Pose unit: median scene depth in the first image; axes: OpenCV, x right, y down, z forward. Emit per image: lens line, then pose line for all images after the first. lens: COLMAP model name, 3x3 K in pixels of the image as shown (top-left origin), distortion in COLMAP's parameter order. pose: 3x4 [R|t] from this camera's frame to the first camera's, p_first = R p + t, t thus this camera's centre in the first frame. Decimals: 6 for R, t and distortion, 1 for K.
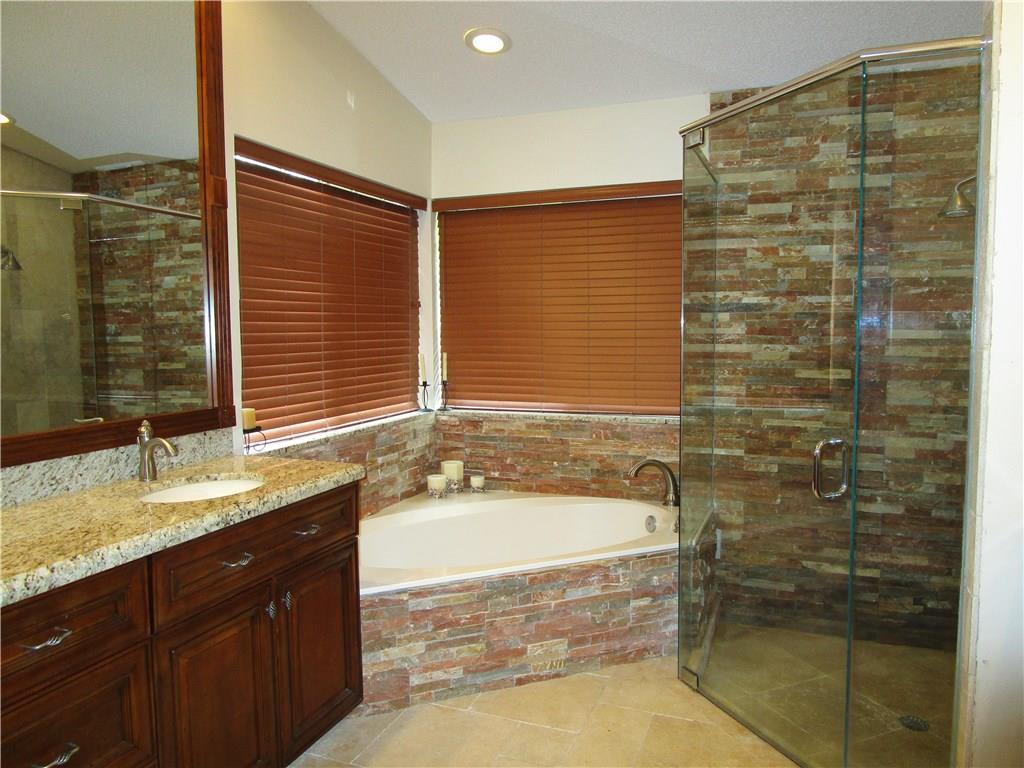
lens RADIAL K [[726.6, 0, 510.6], [0, 726.6, 380.5], [0, 0, 1]] dist [-0.034582, 0.010835]
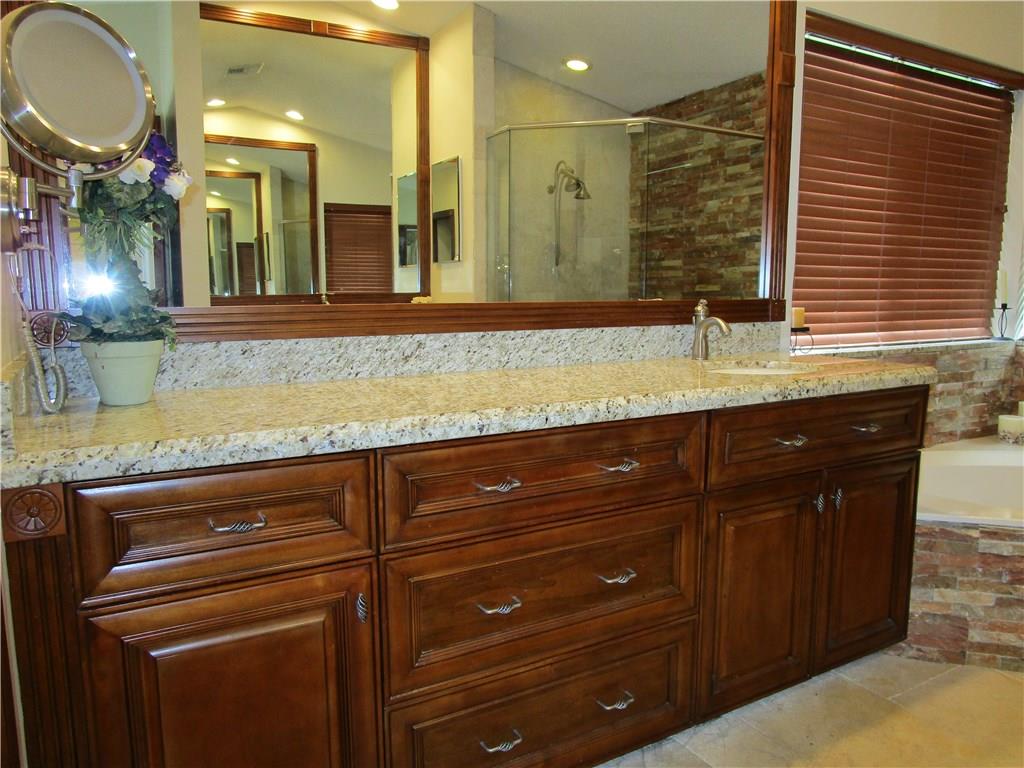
lens RADIAL K [[719.7, 0, 512.0], [0, 719.7, 384.0], [0, 0, 1]] dist [-0.020962, -0.004374]
pose [[0.777152, 0.091499, -0.622625, -0.061661], [-0.054956, 0.995461, 0.077695, 0.088404], [0.626908, -0.026164, 0.778654, 0.036643]]
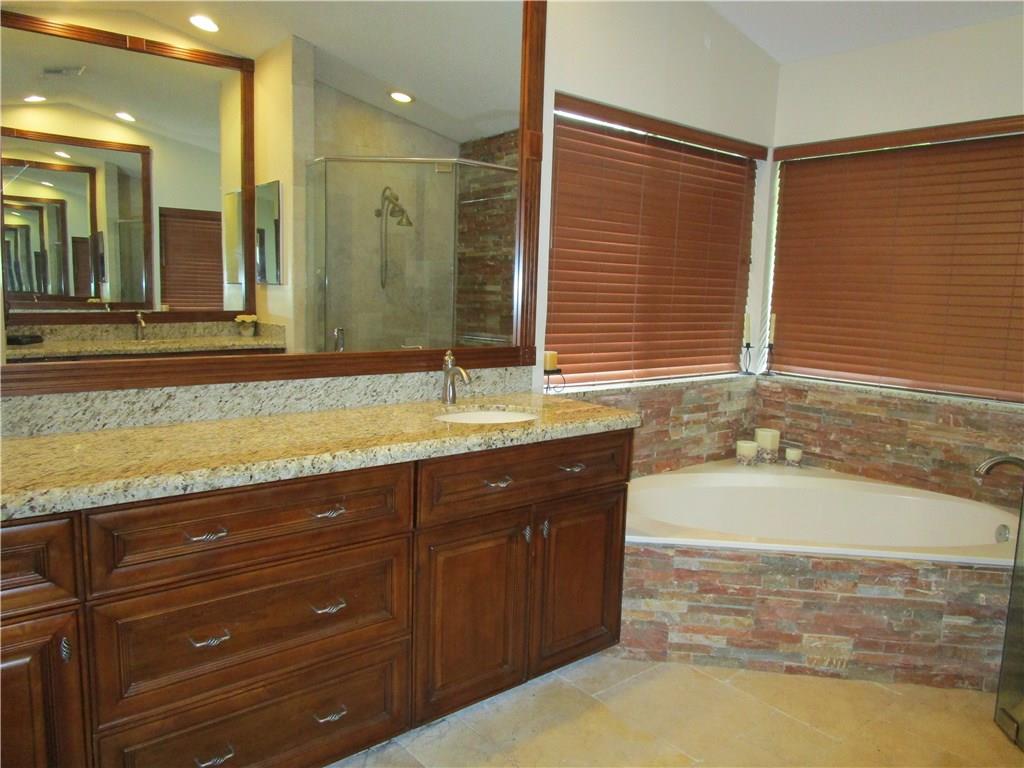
lens RADIAL K [[727.3, 0, 516.4], [0, 727.3, 380.1], [0, 0, 1]] dist [-0.032489, 0.012460]
pose [[0.871147, 0.096141, -0.481517, 0.115755], [-0.073989, 0.995149, 0.064836, 0.015693], [0.485415, -0.020854, 0.874035, 0.036256]]
